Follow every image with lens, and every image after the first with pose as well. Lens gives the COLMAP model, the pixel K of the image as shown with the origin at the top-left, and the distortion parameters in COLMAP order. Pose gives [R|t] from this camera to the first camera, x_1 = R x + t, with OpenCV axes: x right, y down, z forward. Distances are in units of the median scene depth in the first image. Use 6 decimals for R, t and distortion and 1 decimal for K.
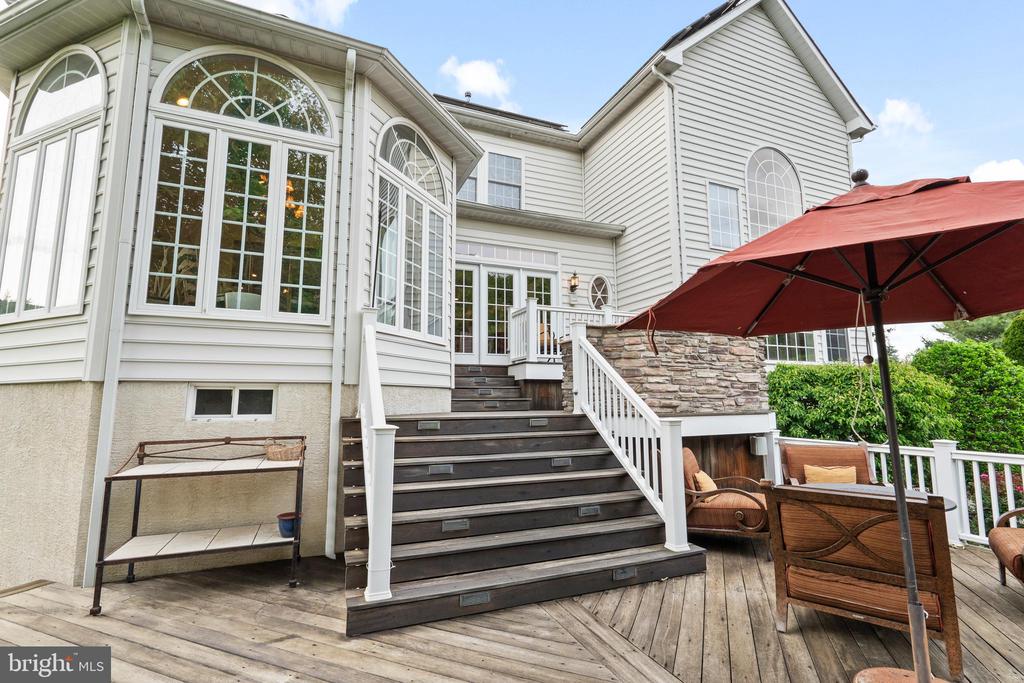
lens RADIAL K [[471.3, 0, 512.9], [0, 471.3, 339.5], [0, 0, 1]] dist [0.000730, 0.000220]
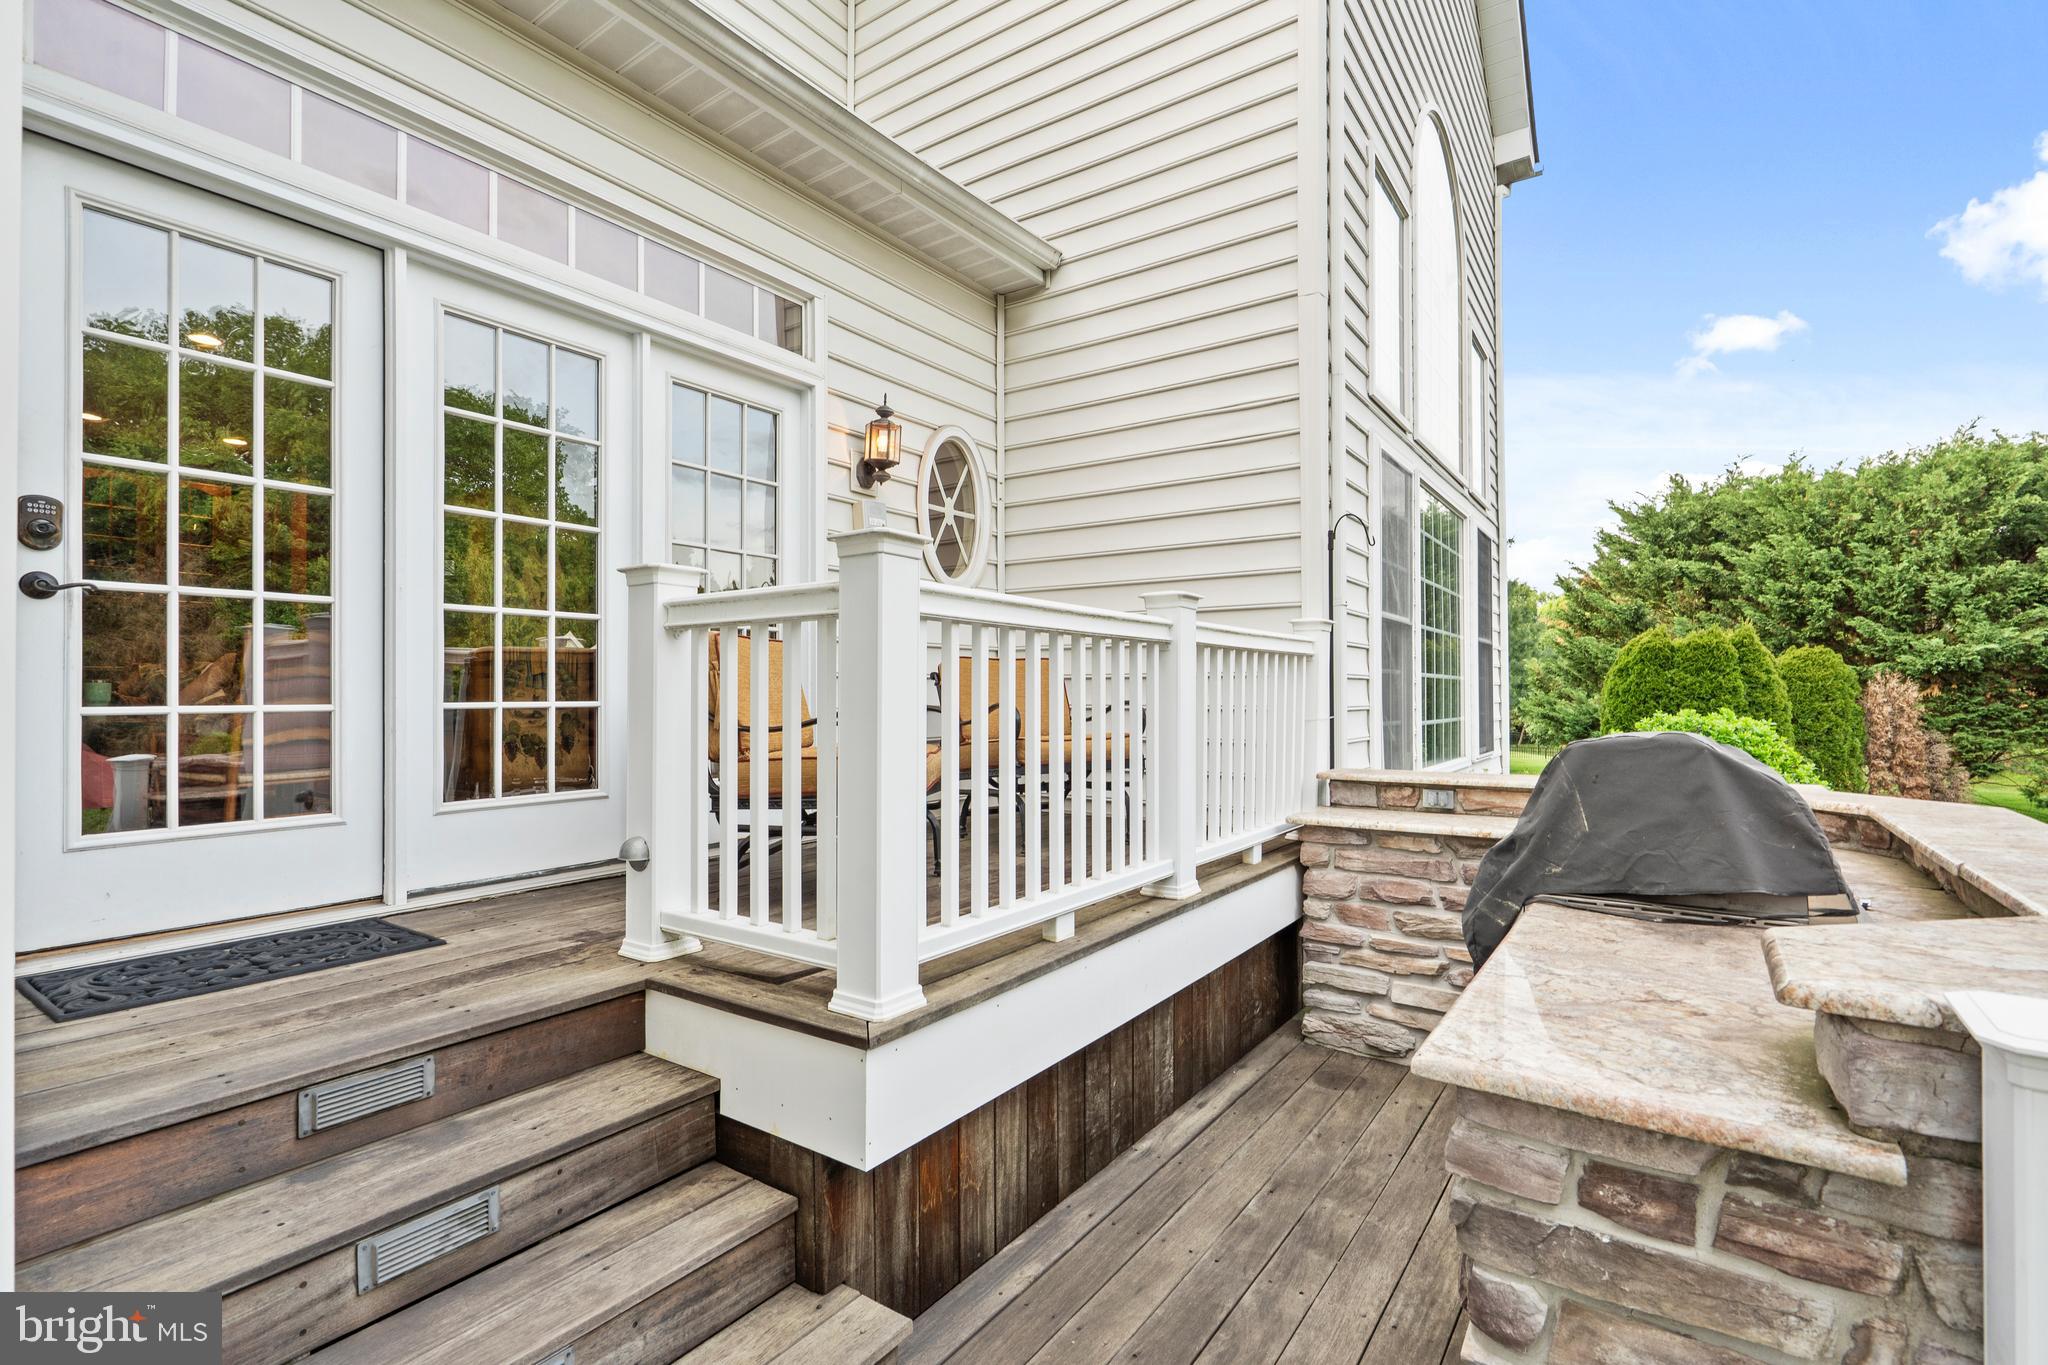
lens RADIAL K [[942.6, 0, 1029.8], [0, 942.6, 684.0], [0, 0, 1]] dist [0.000730, 0.000220]
pose [[0.839827, 0.007257, 0.542805, -0.054546], [-0.069430, 0.993135, 0.094145, -0.053239], [-0.538395, -0.116753, 0.834565, 0.545015]]
